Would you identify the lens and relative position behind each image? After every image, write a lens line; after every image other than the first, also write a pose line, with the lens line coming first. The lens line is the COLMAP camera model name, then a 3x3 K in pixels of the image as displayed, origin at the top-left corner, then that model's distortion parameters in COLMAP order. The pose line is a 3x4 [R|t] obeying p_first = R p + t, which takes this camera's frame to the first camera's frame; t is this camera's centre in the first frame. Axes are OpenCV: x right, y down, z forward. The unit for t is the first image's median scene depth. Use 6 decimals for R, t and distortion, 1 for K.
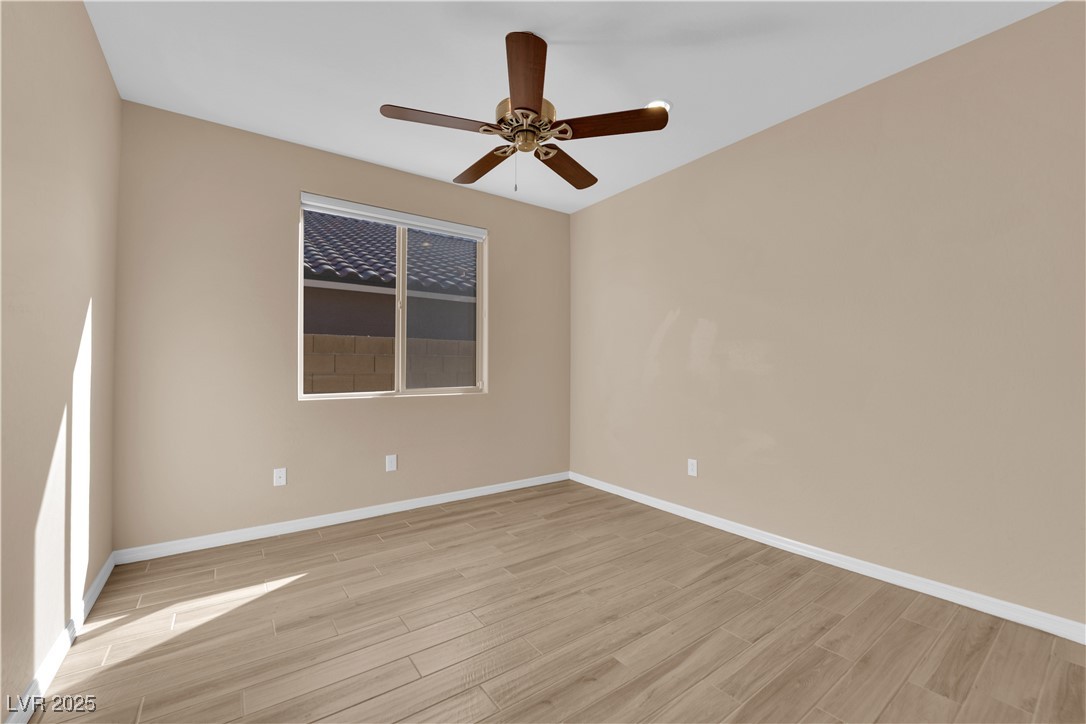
lens RADIAL K [[438.6, 0, 540.5], [0, 438.6, 357.3], [0, 0, 1]] dist [0.000737, -0.000780]
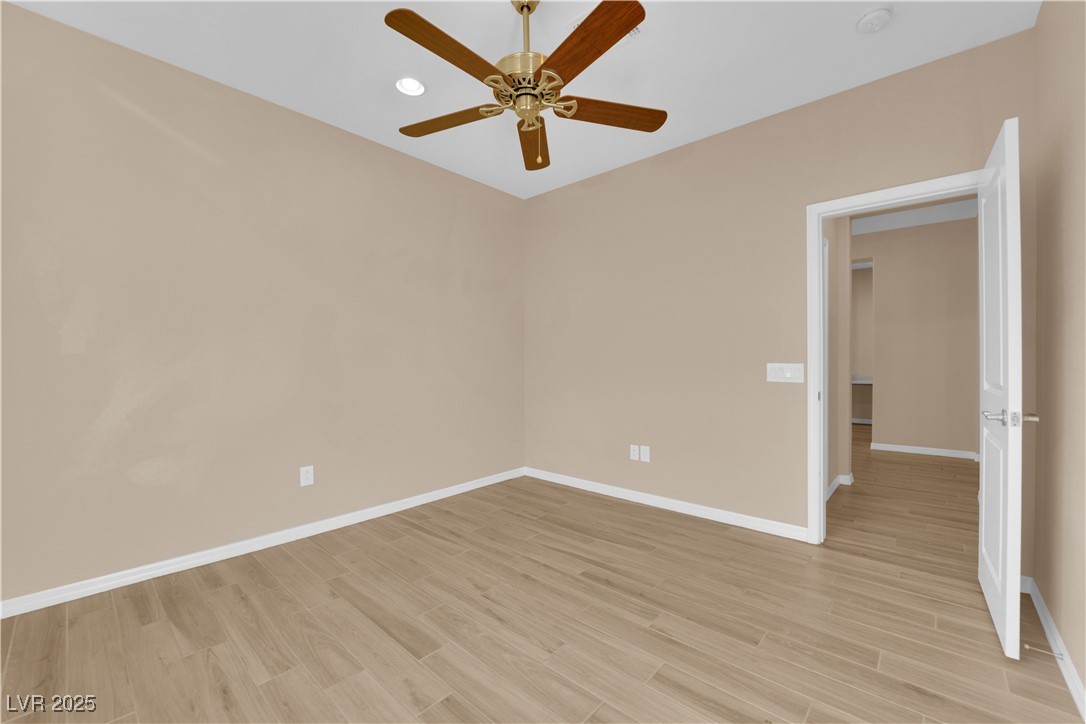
lens RADIAL K [[438.6, 0, 542.3], [0, 438.6, 365.2], [0, 0, 1]] dist [0.000737, -0.000780]
pose [[-0.212678, -0.008727, 0.977083, -0.760796], [-0.023330, 0.999720, 0.003852, 0.028204], [-0.976844, -0.021976, -0.212822, 0.961026]]
